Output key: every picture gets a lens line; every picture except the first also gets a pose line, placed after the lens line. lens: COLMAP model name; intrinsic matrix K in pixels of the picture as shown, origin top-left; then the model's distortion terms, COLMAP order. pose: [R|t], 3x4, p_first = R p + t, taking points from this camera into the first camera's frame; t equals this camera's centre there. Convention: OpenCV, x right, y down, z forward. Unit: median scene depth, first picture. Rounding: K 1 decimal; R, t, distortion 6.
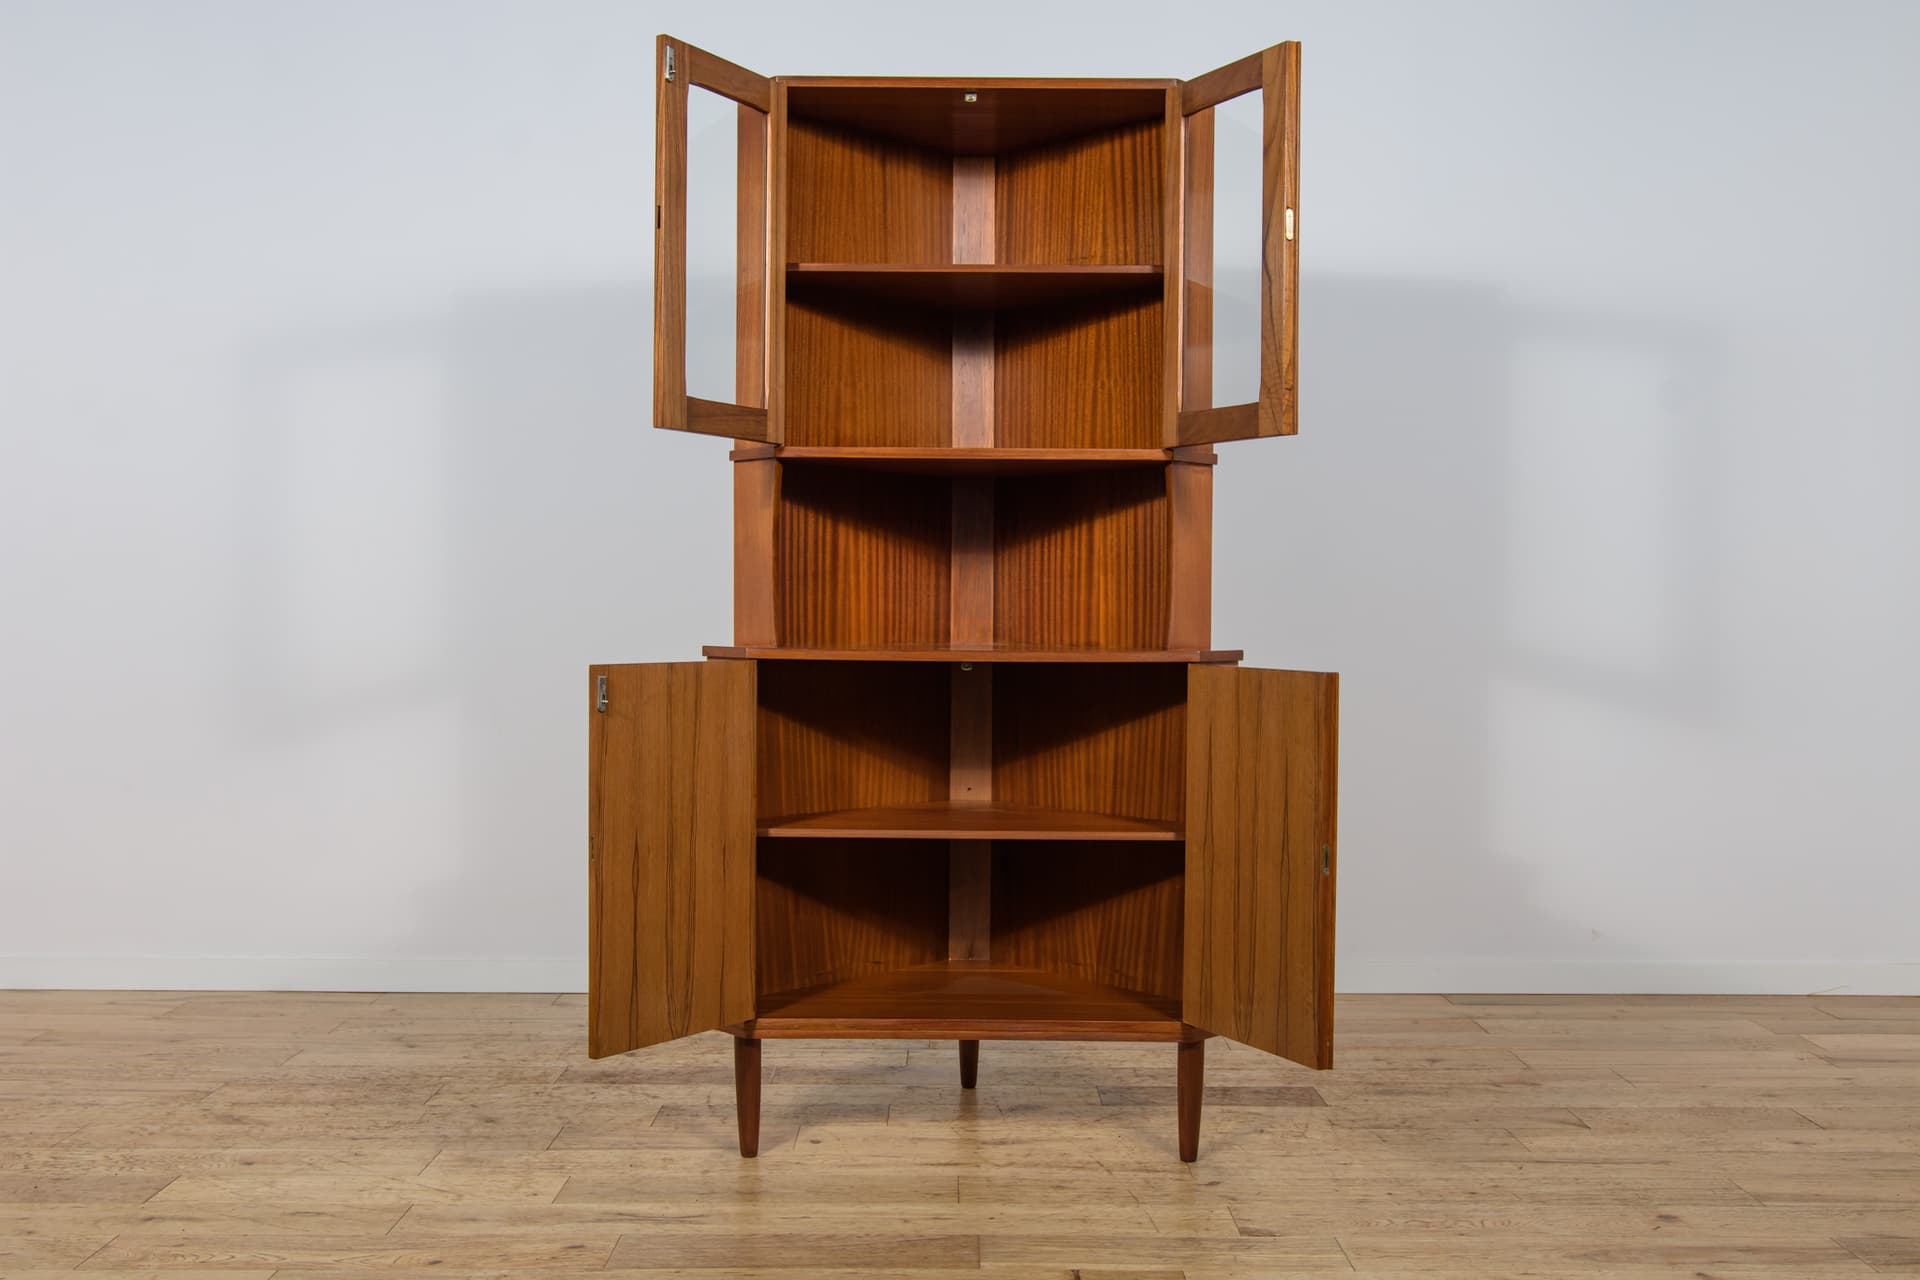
lens RADIAL K [[1781.8, 0, 962.4], [0, 1781.8, 643.0], [0, 0, 1]] dist [-0.009072, 0.000000]
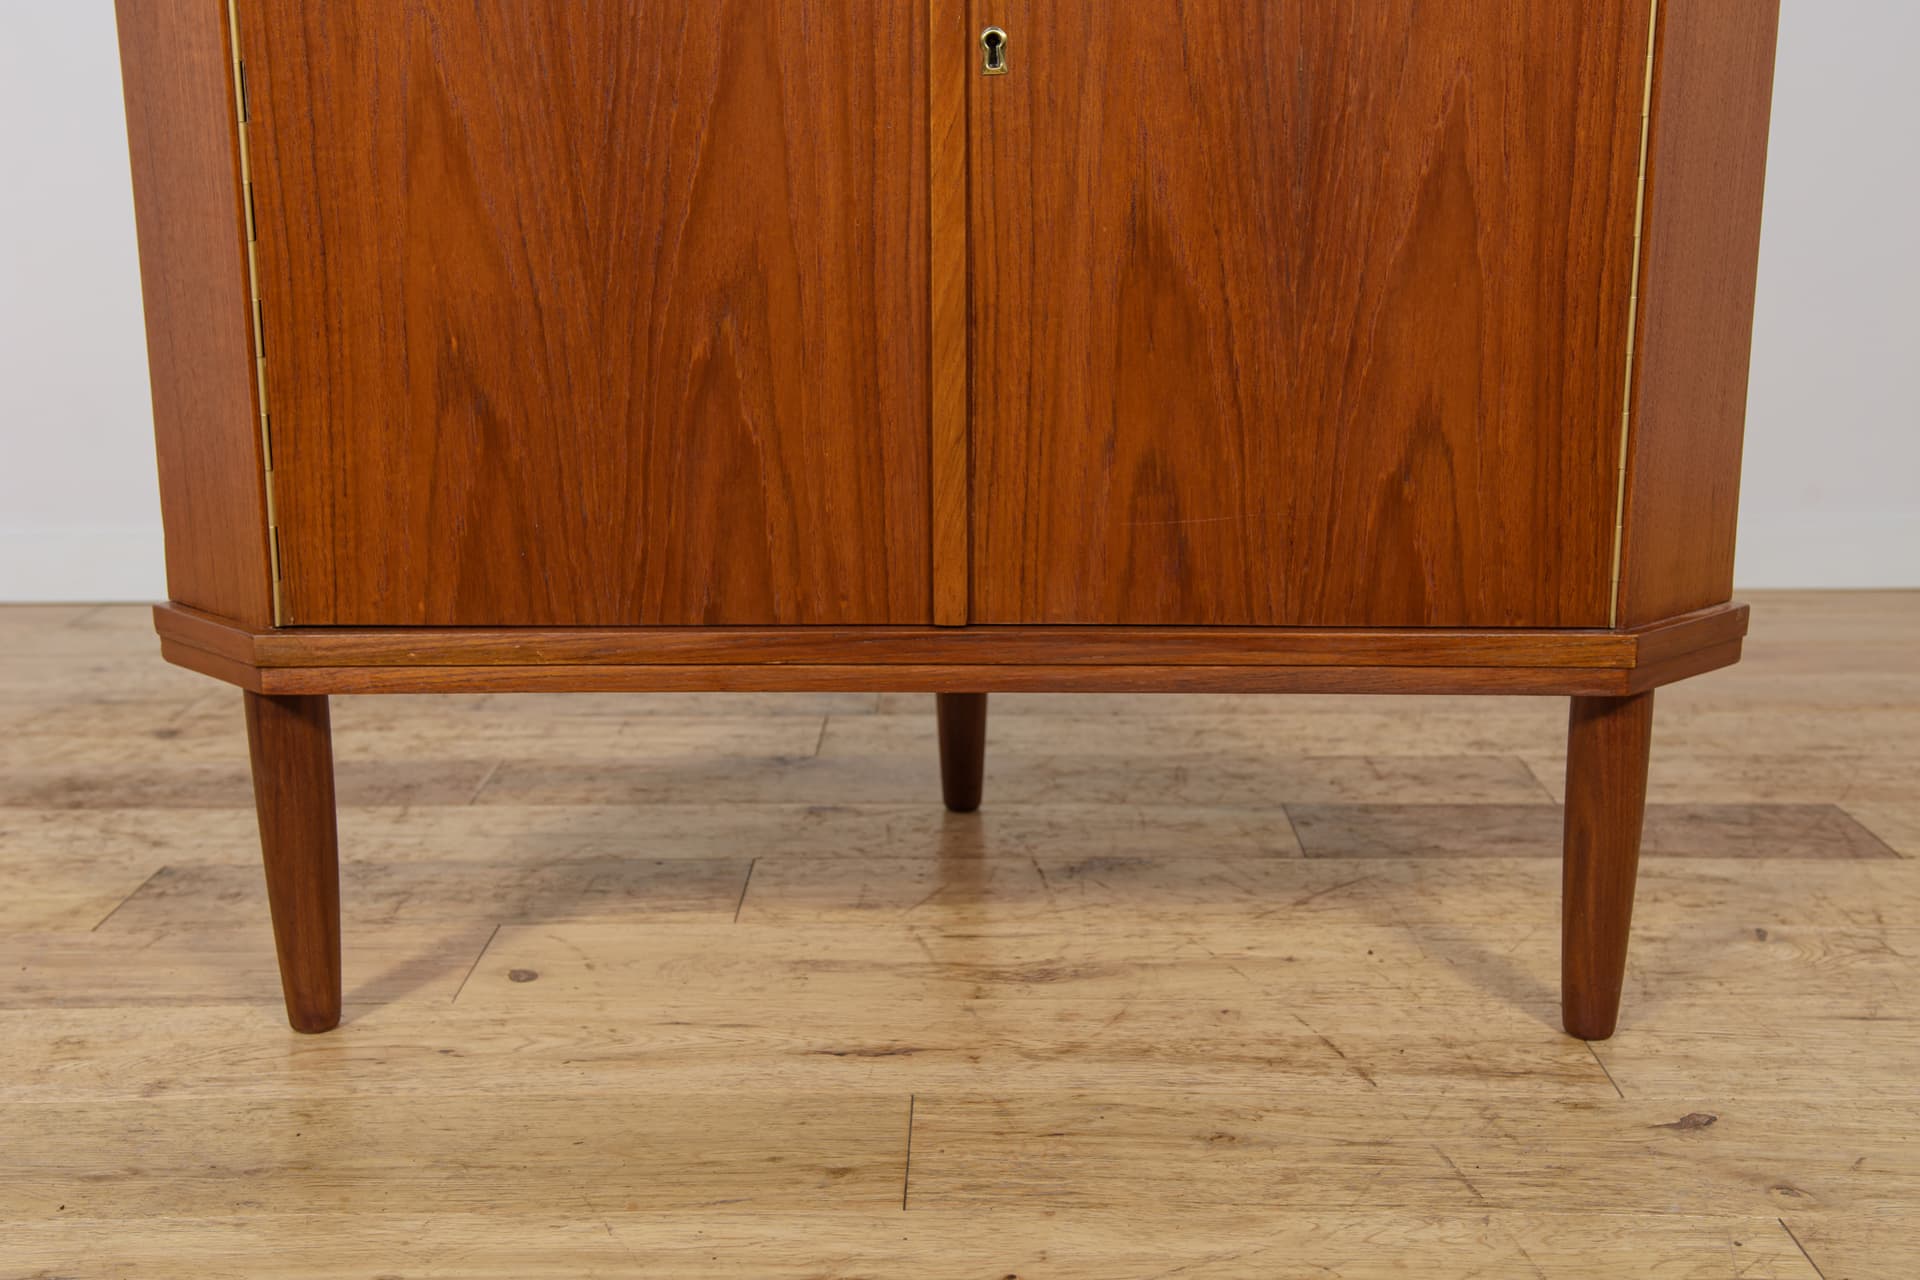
lens RADIAL K [[2301.4, 0, 960.1], [0, 2301.4, 599.3], [0, 0, 1]] dist [0.064834, 0.000000]
pose [[0.999791, -0.008533, -0.018583, 0.013826], [0.011713, 0.983893, 0.178377, 0.117845], [0.016762, -0.178557, 0.983787, 0.531414]]
